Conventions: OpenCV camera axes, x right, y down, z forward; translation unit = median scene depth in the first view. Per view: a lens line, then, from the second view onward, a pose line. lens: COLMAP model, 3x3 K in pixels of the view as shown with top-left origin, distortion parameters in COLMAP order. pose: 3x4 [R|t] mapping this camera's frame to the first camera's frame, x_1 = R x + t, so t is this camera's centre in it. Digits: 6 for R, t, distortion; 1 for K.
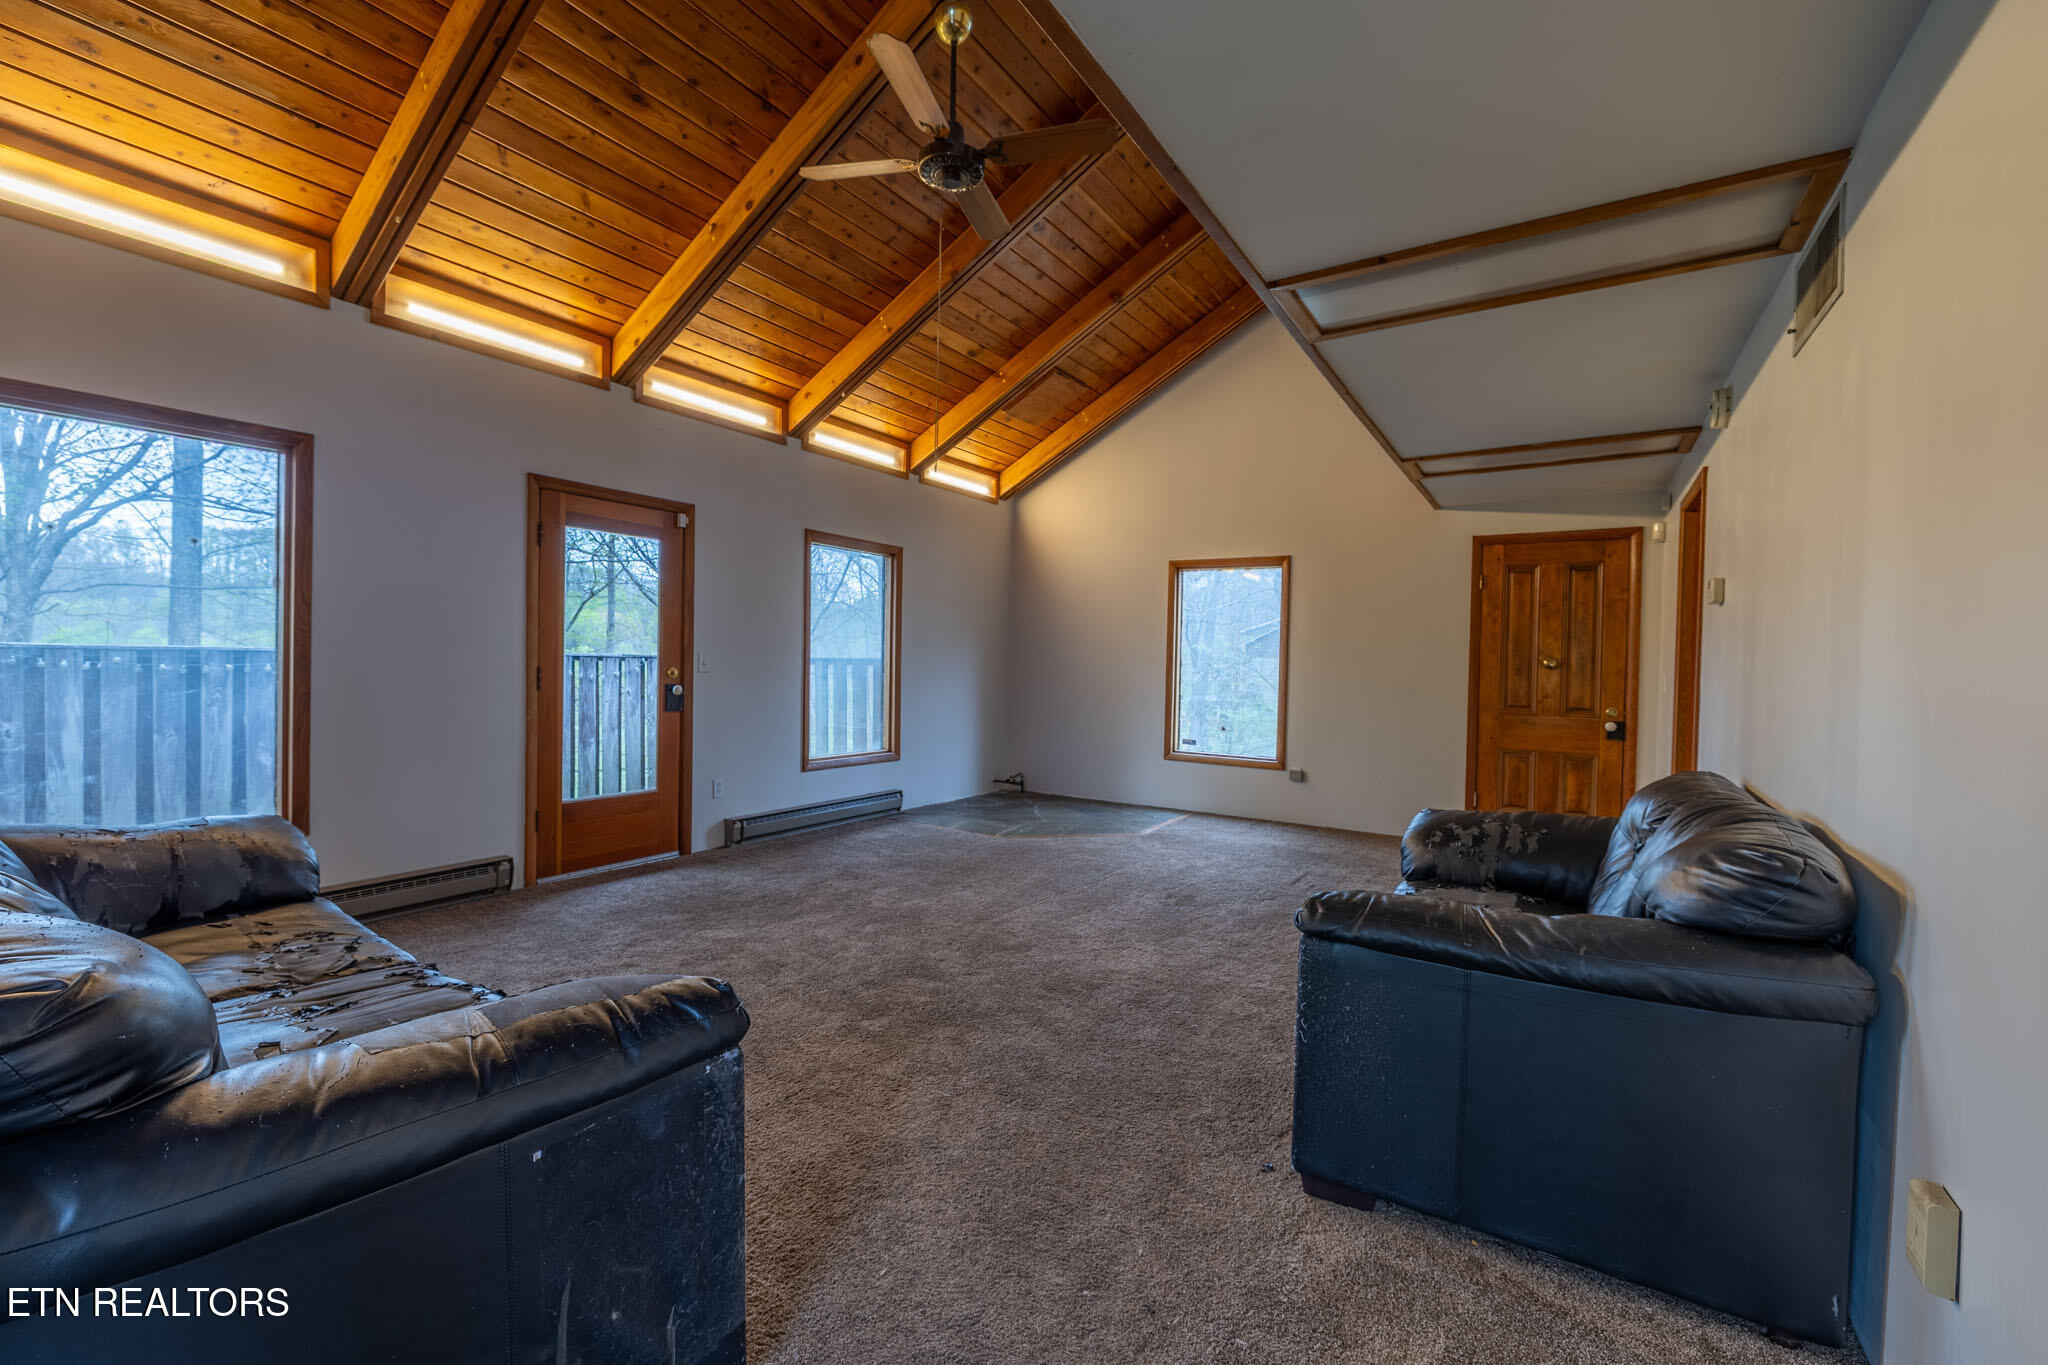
lens RADIAL K [[857.3, 0, 1014.9], [0, 857.3, 672.5], [0, 0, 1]] dist [-0.001109, -0.000297]
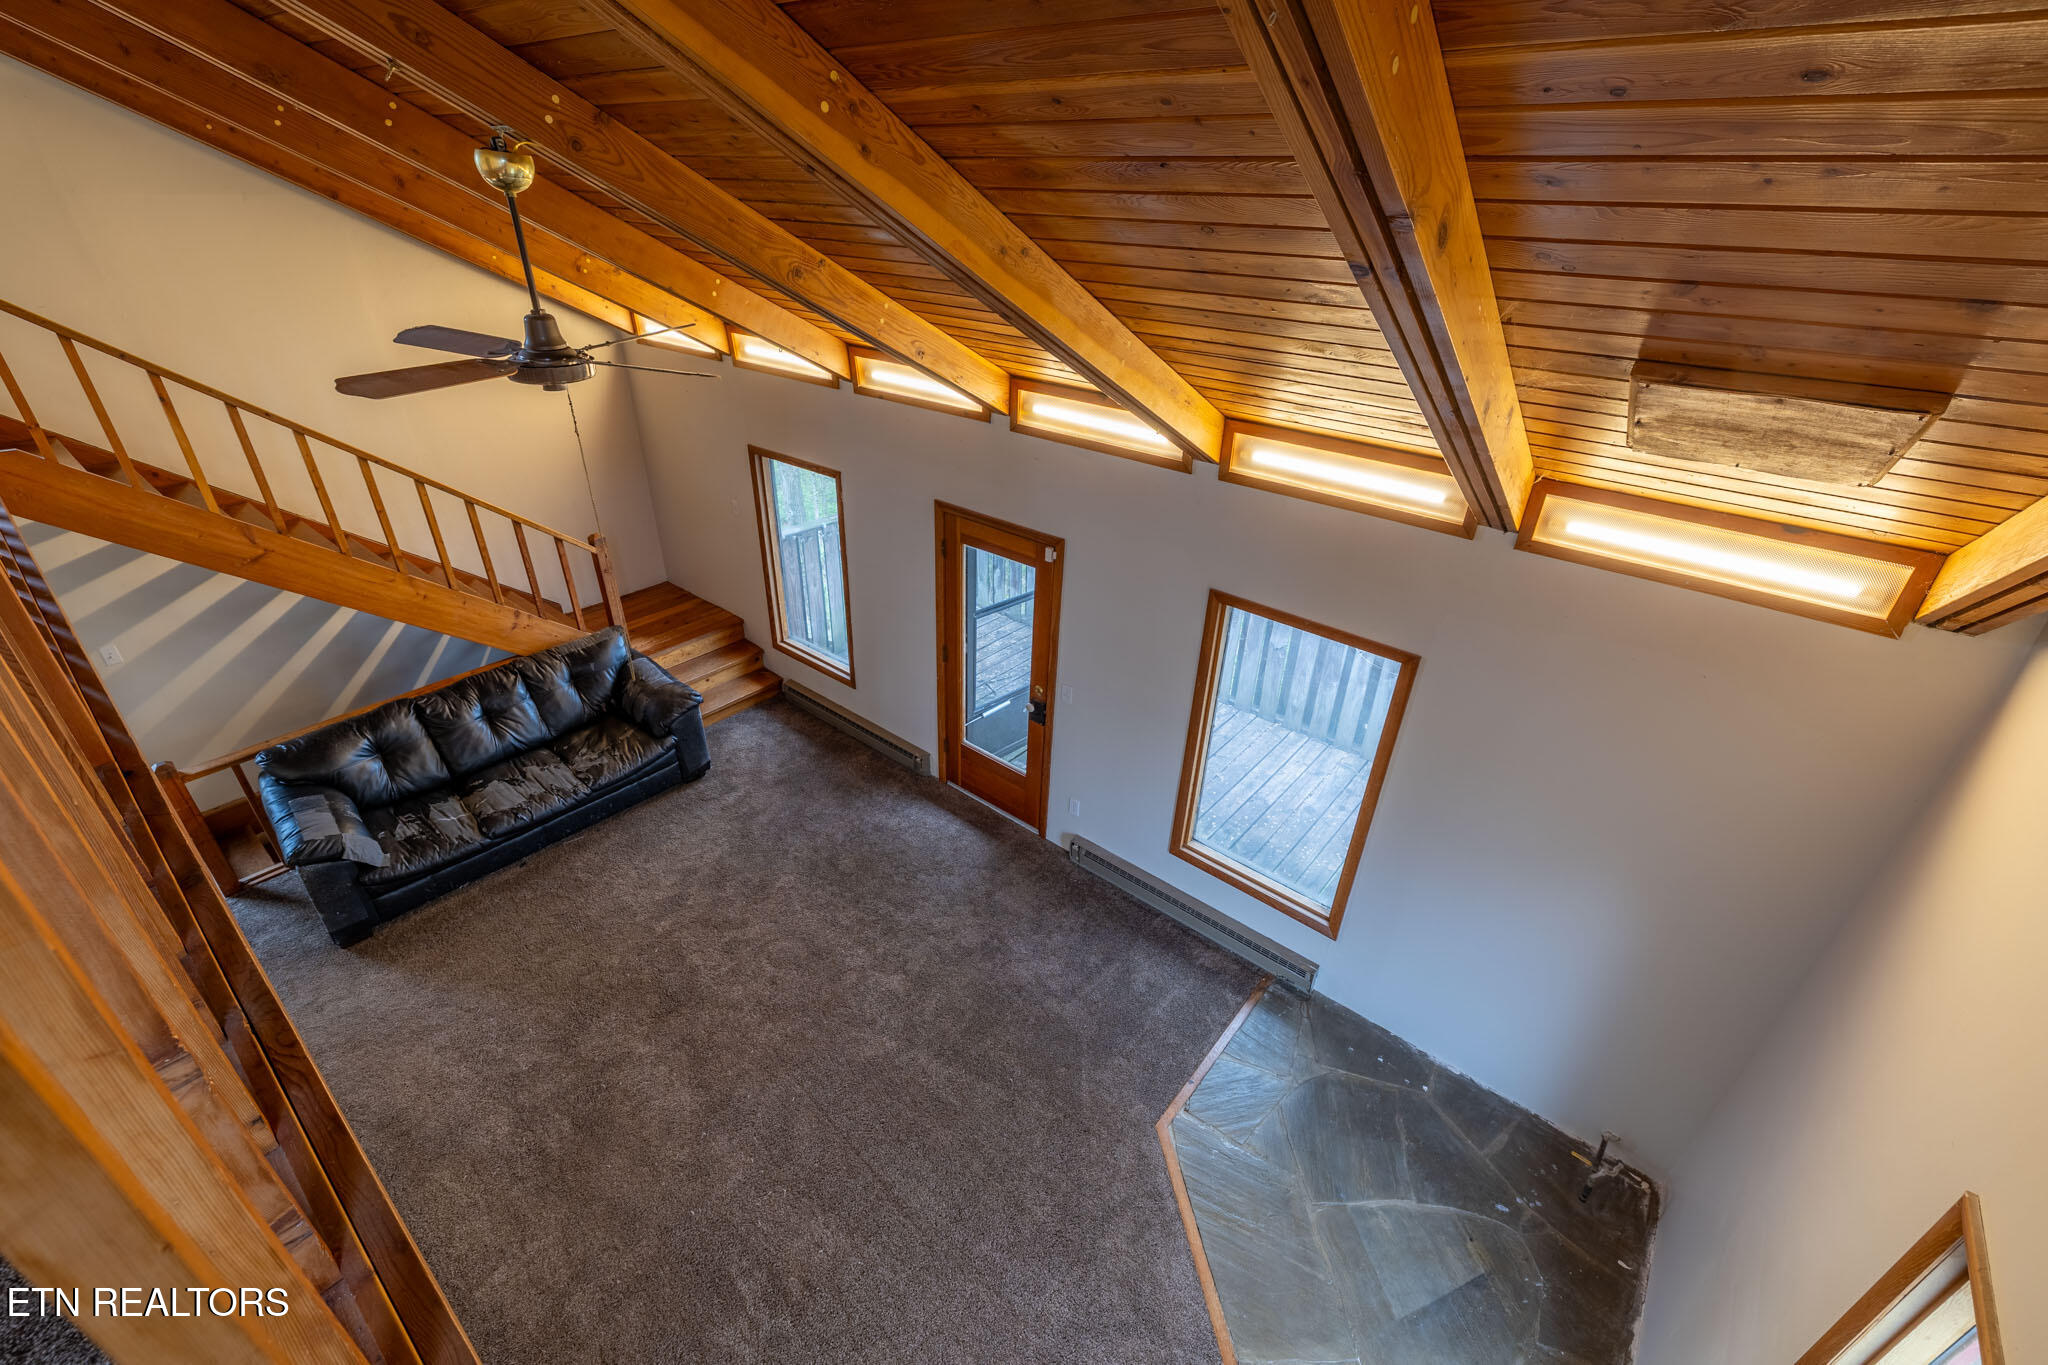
lens RADIAL K [[854.1, 0, 1018.0], [0, 854.1, 686.2], [0, 0, 1]] dist [-0.009287, -0.000222]
pose [[-0.135855, 0.472872, -0.870595, 0.510977], [-0.042707, 0.875130, 0.482000, -0.513898], [0.989808, 0.102663, -0.098696, 1.101740]]
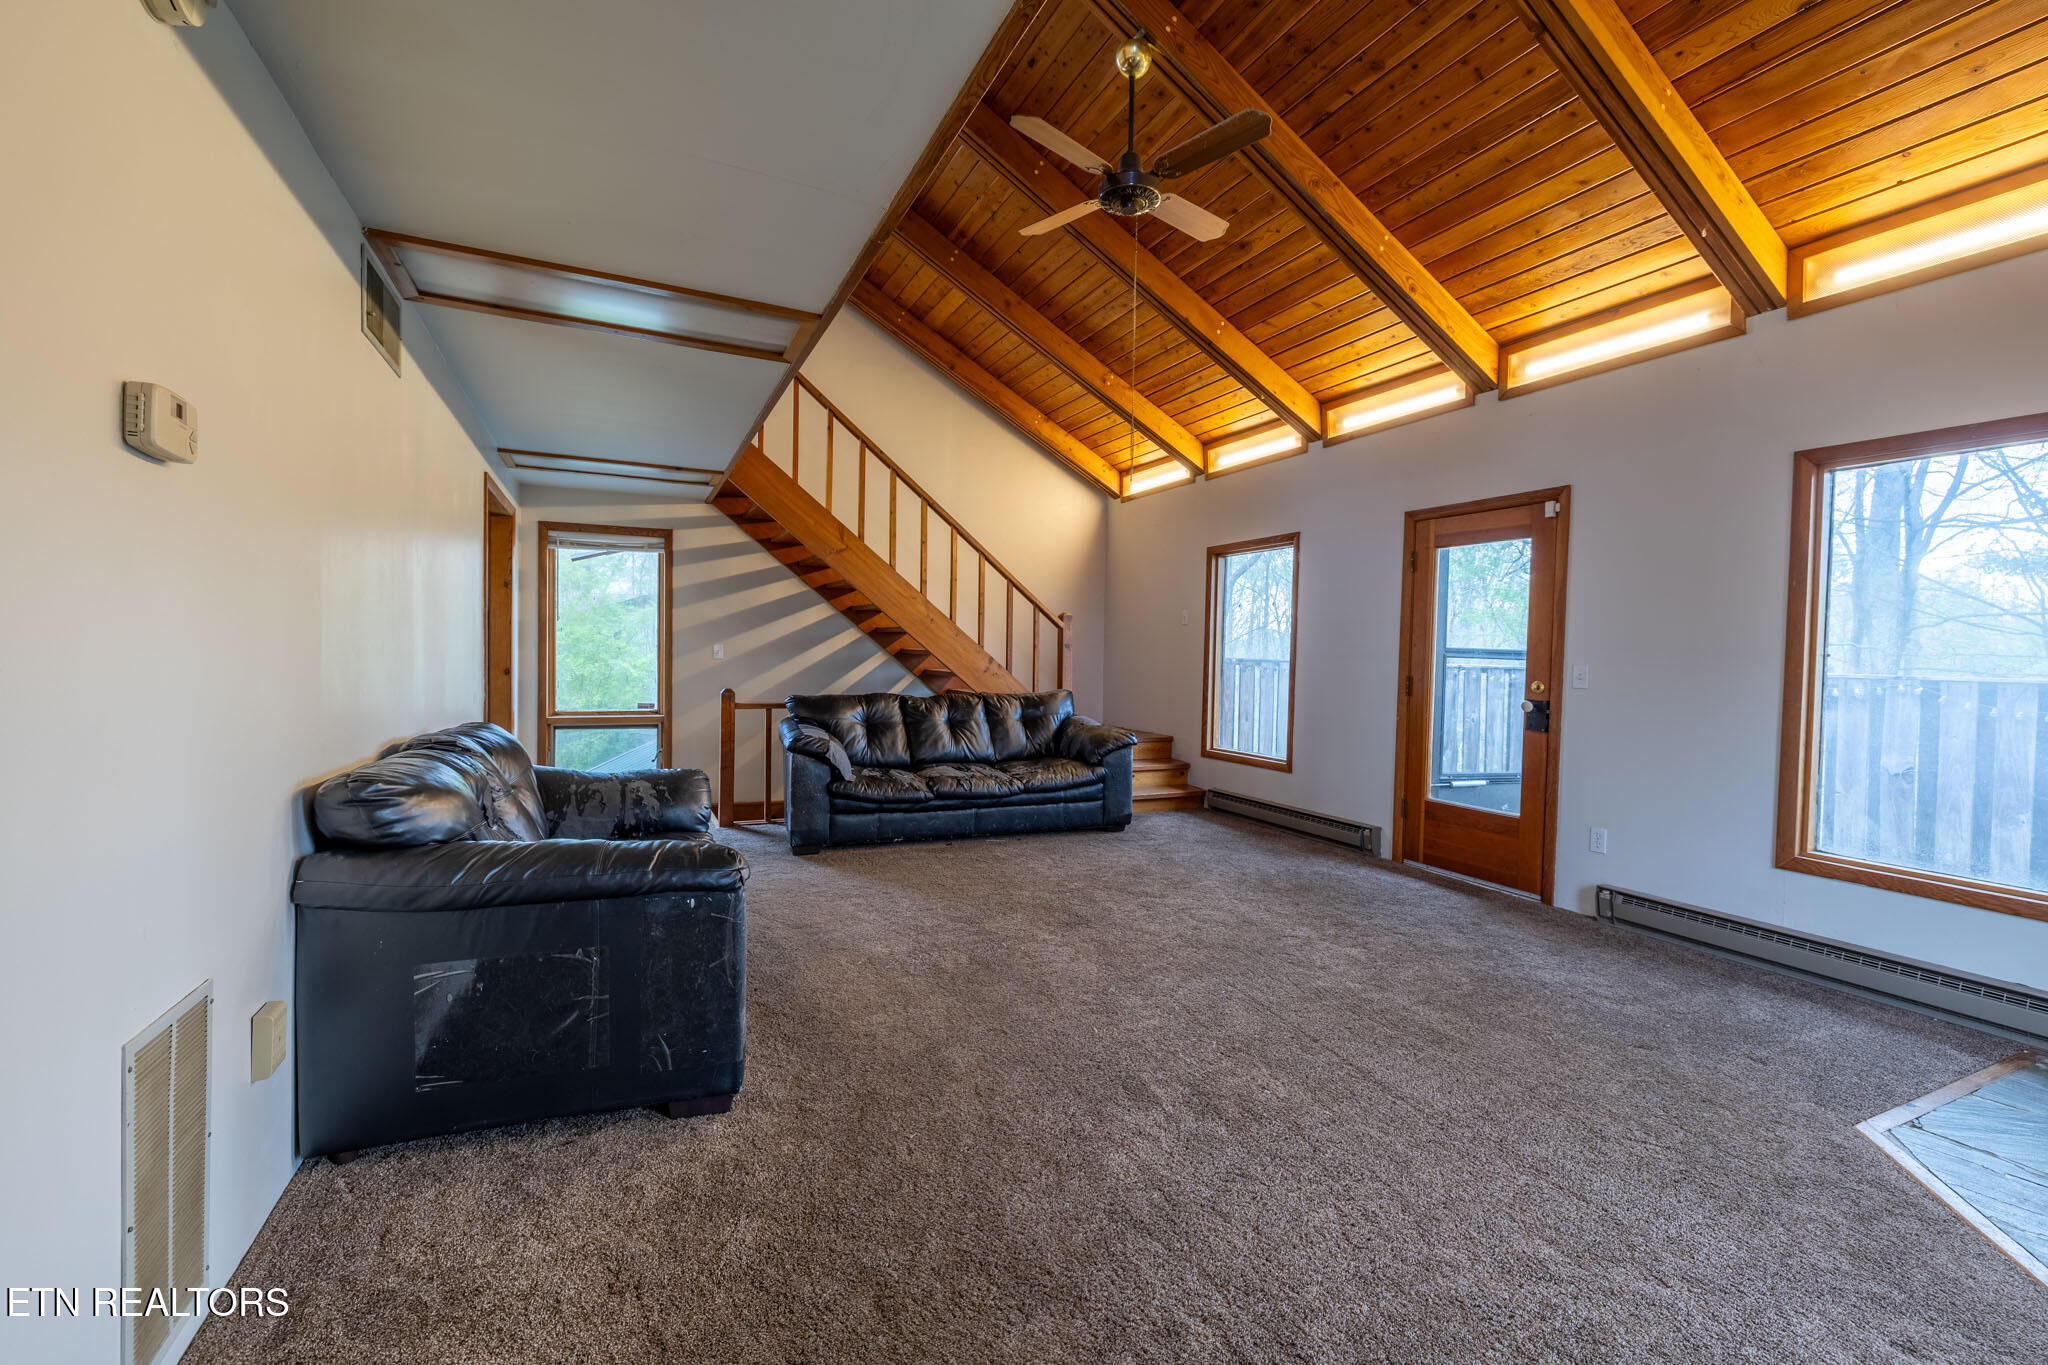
lens RADIAL K [[857.3, 0, 1014.9], [0, 857.3, 672.5], [0, 0, 1]] dist [-0.001109, -0.000297]
pose [[-0.550723, -0.010647, -0.834620, 0.632159], [-0.039856, 0.999114, 0.013553, -0.005704], [0.833736, 0.040729, -0.550659, 1.059833]]
